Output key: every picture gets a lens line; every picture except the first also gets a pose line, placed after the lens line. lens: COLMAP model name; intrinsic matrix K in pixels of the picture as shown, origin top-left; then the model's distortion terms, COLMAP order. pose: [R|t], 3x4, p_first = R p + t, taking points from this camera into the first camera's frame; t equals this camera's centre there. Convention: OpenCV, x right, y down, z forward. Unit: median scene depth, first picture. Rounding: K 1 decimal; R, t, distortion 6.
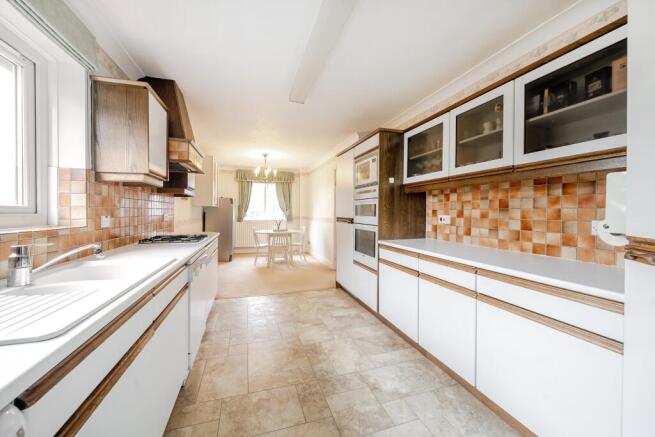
lens RADIAL K [[246.9, 0, 327.7], [0, 246.9, 214.5], [0, 0, 1]] dist [0.000216, 0.000002]
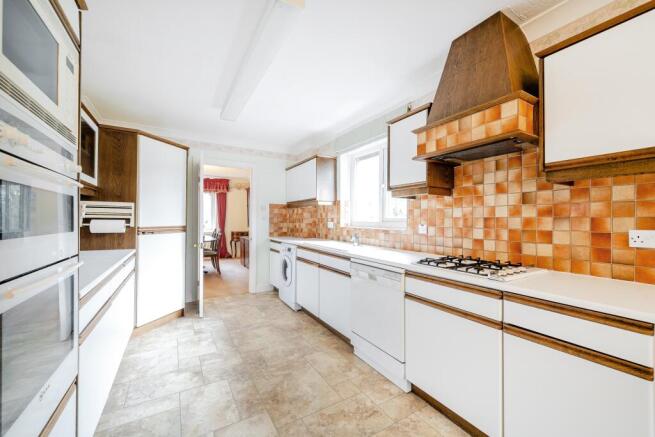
lens RADIAL K [[269.2, 0, 326.3], [0, 269.2, 219.3], [0, 0, 1]] dist [-0.002303, -0.000033]
pose [[-0.980840, -0.007725, -0.194664, -0.130026], [-0.008853, 0.999949, 0.004927, -0.021220], [0.194616, 0.006556, -0.980858, 2.038258]]
